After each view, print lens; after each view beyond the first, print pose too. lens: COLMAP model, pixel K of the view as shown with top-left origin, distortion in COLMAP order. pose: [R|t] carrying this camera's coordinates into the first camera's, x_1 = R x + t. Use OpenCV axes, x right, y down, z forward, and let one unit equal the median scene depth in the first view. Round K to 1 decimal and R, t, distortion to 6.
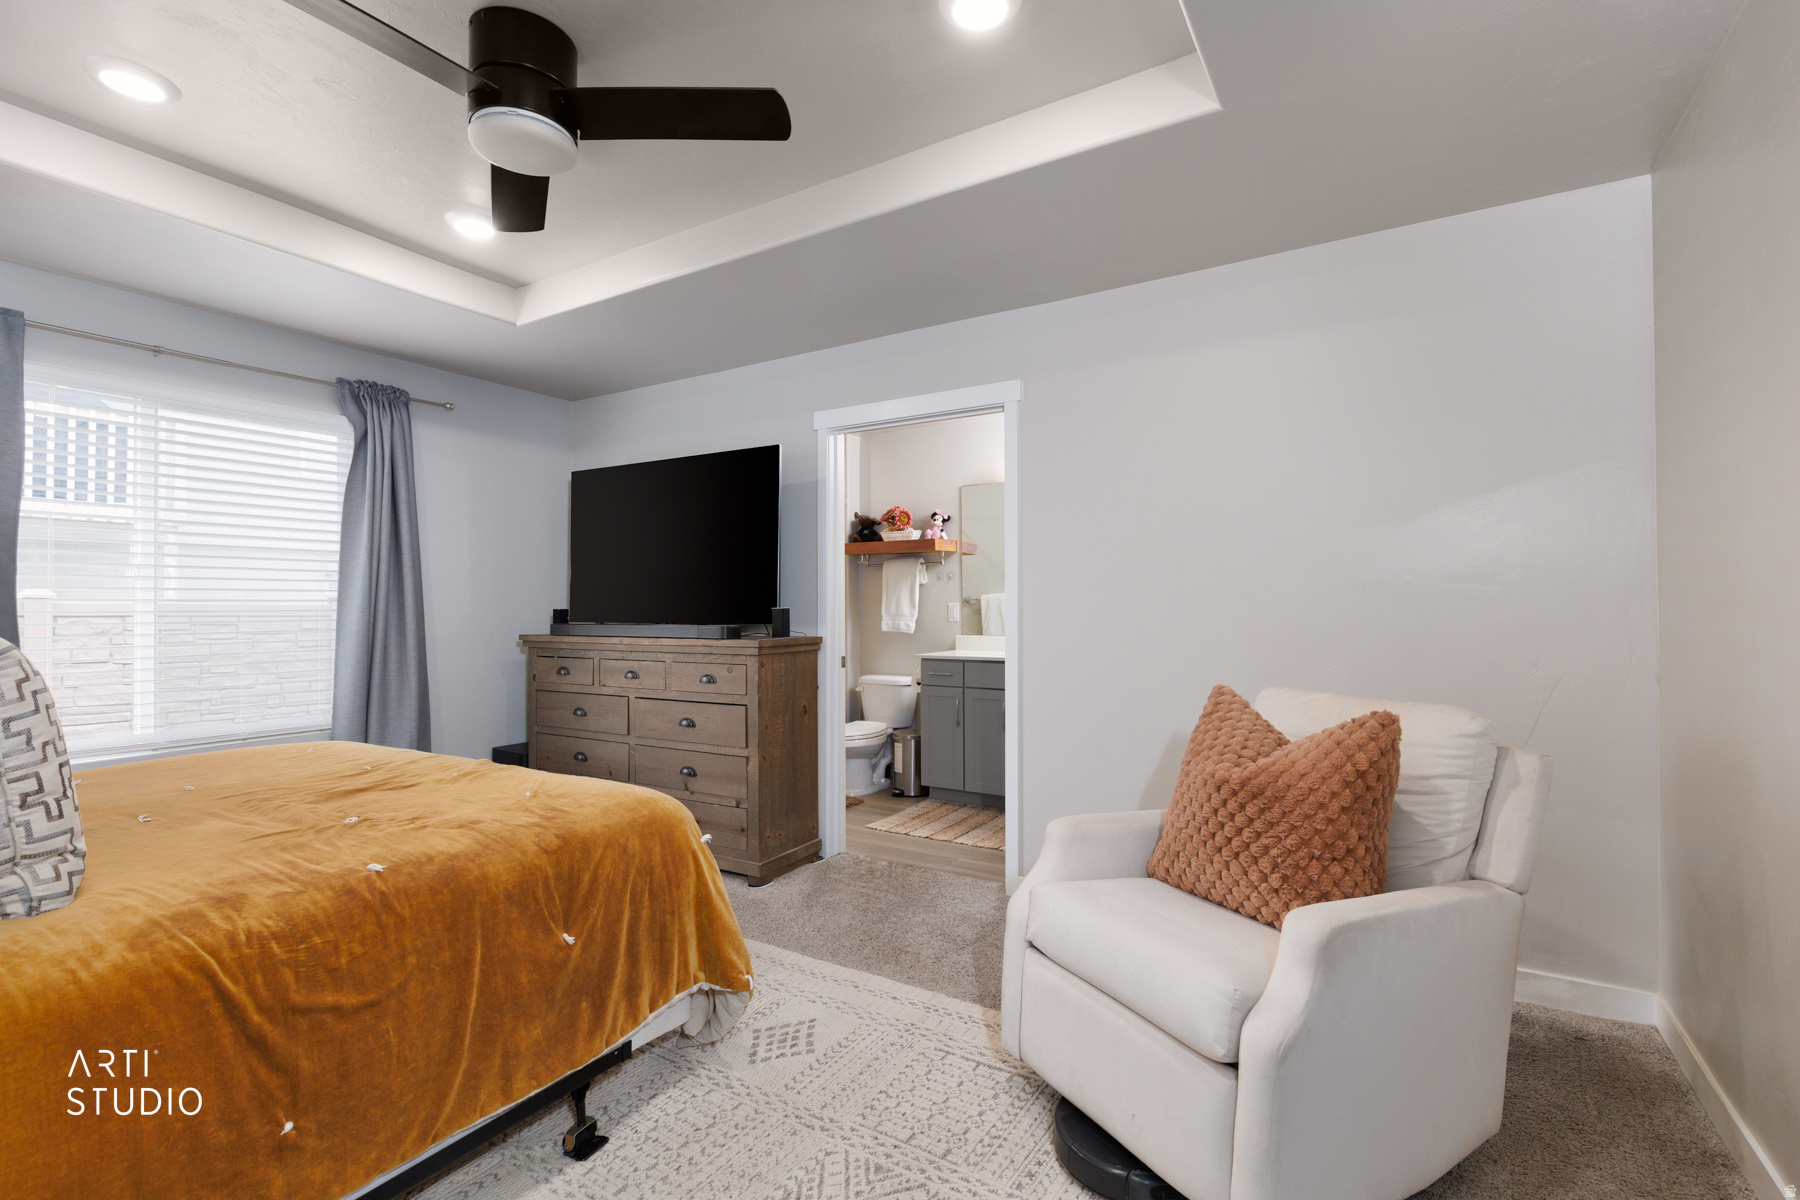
lens RADIAL K [[807.0, 0, 901.0], [0, 807.0, 606.5], [0, 0, 1]] dist [0.002130, -0.000242]
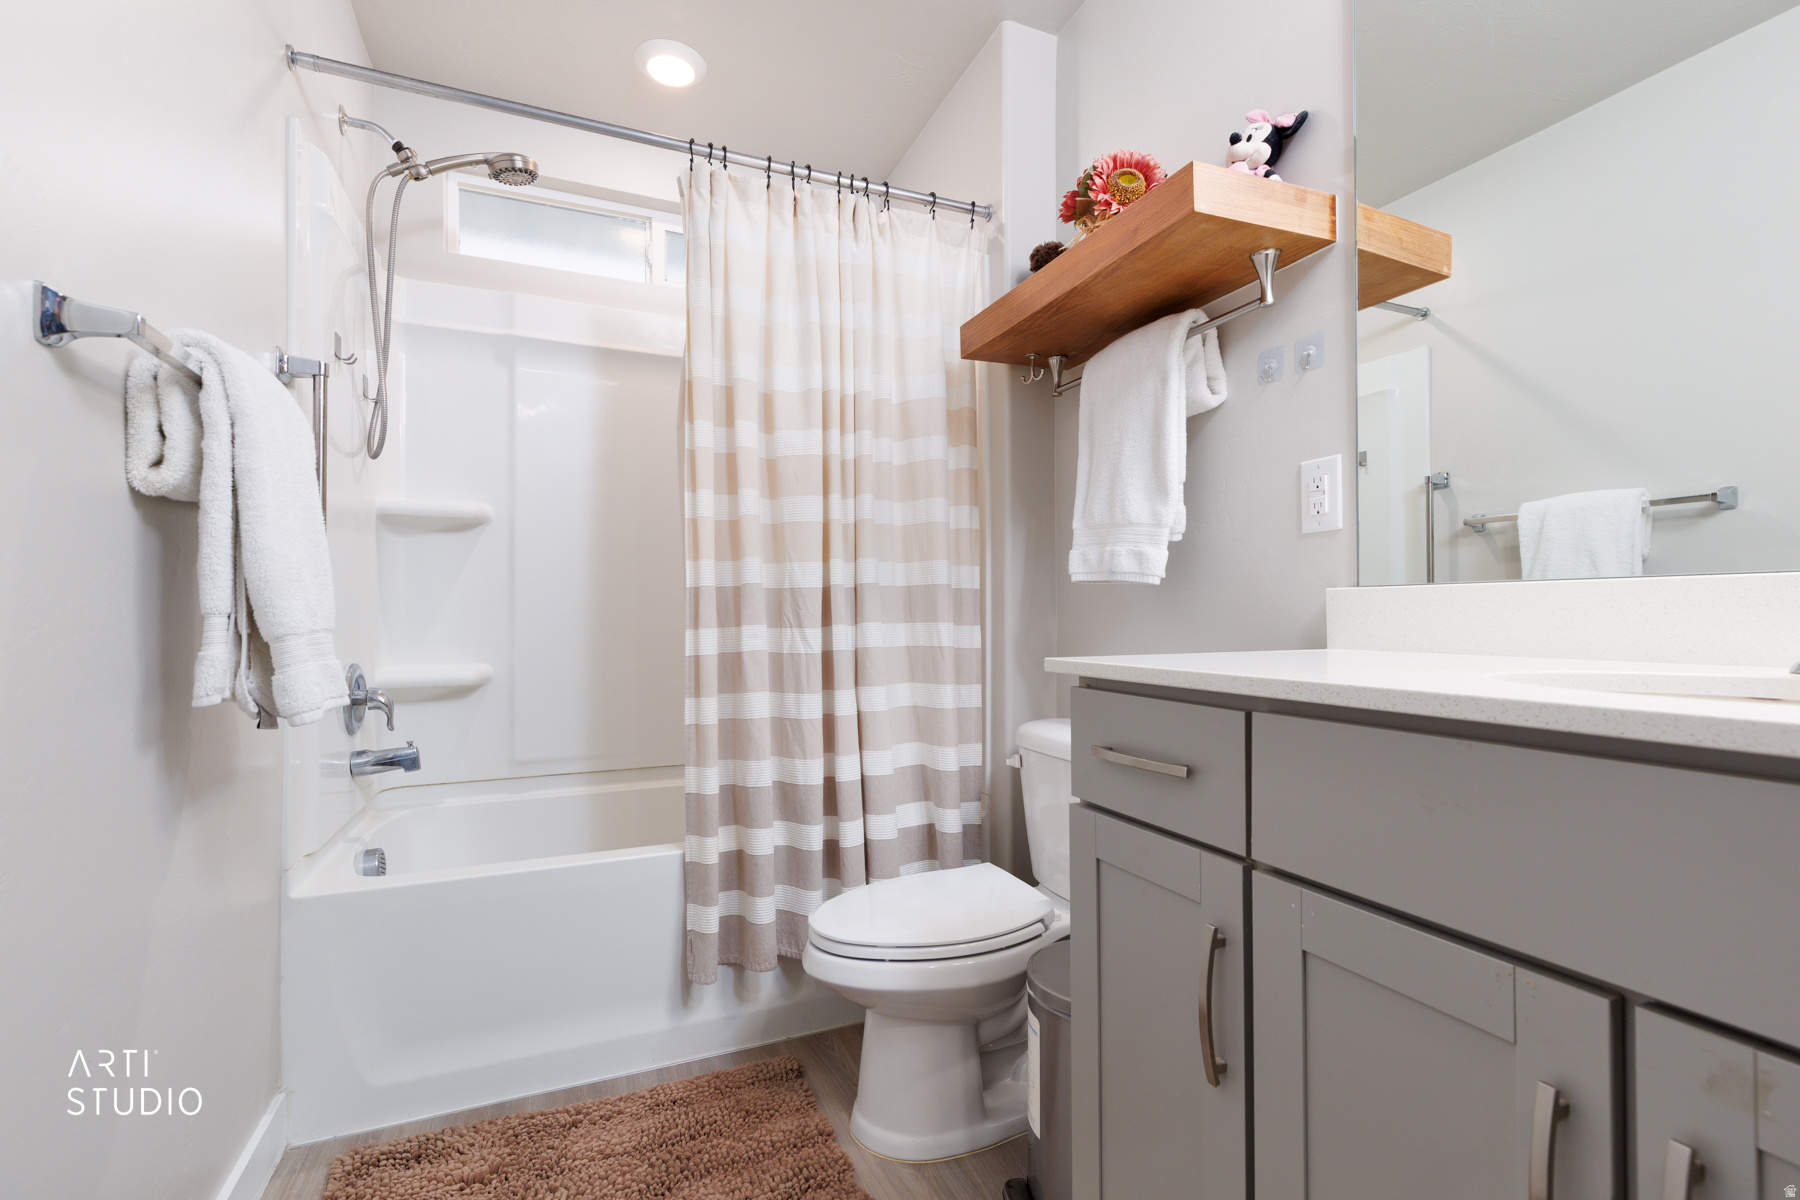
lens RADIAL K [[807.0, 0, 901.0], [0, 807.0, 606.5], [0, 0, 1]] dist [0.002130, -0.000242]
pose [[0.823844, -0.009562, -0.566735, 0.098659], [0.003721, 0.999927, -0.011461, 0.043200], [0.566804, 0.007334, 0.823820, 0.718647]]
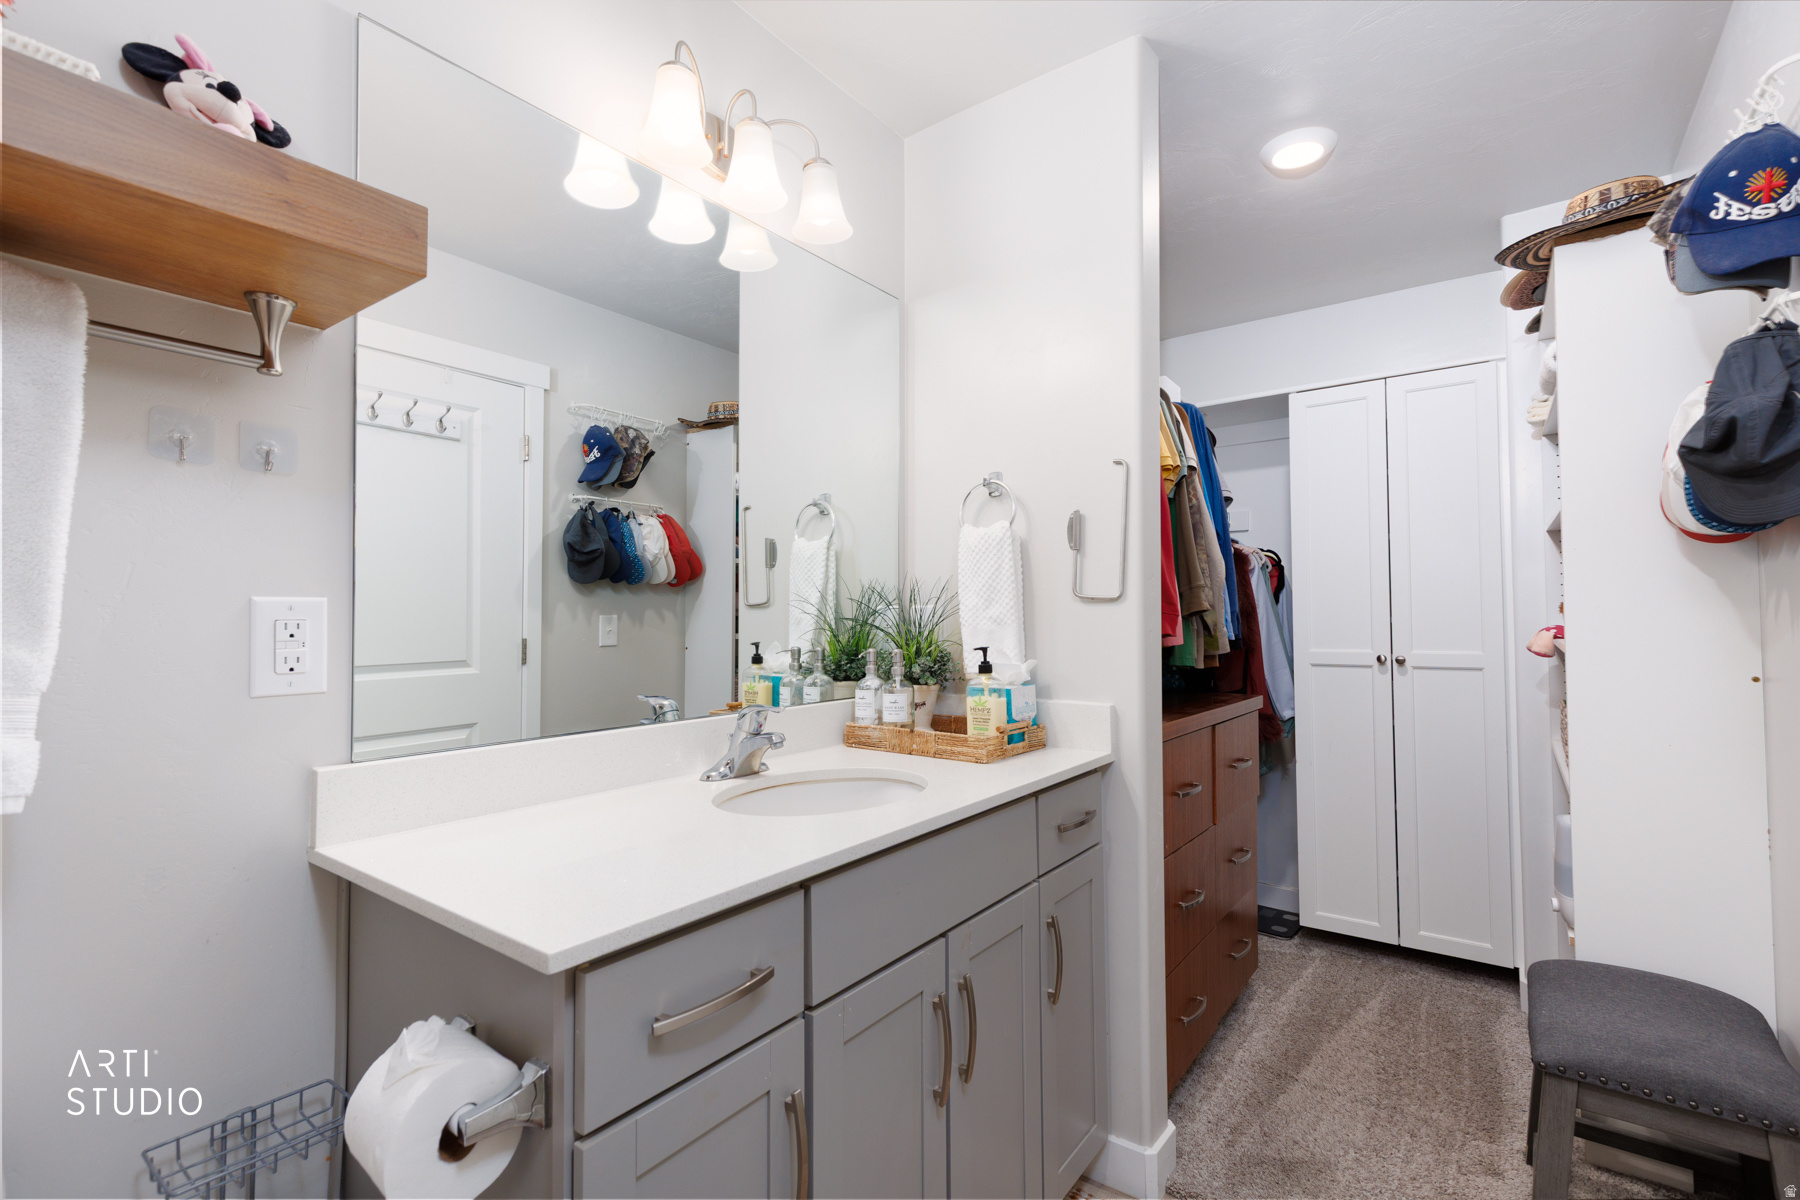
lens RADIAL K [[807.0, 0, 901.0], [0, 807.0, 606.5], [0, 0, 1]] dist [0.002130, -0.000242]
pose [[0.078863, 0.013579, 0.996793, -0.117225], [0.008344, 0.999863, -0.014281, 0.000139], [-0.996851, 0.009444, 0.078739, 0.843239]]
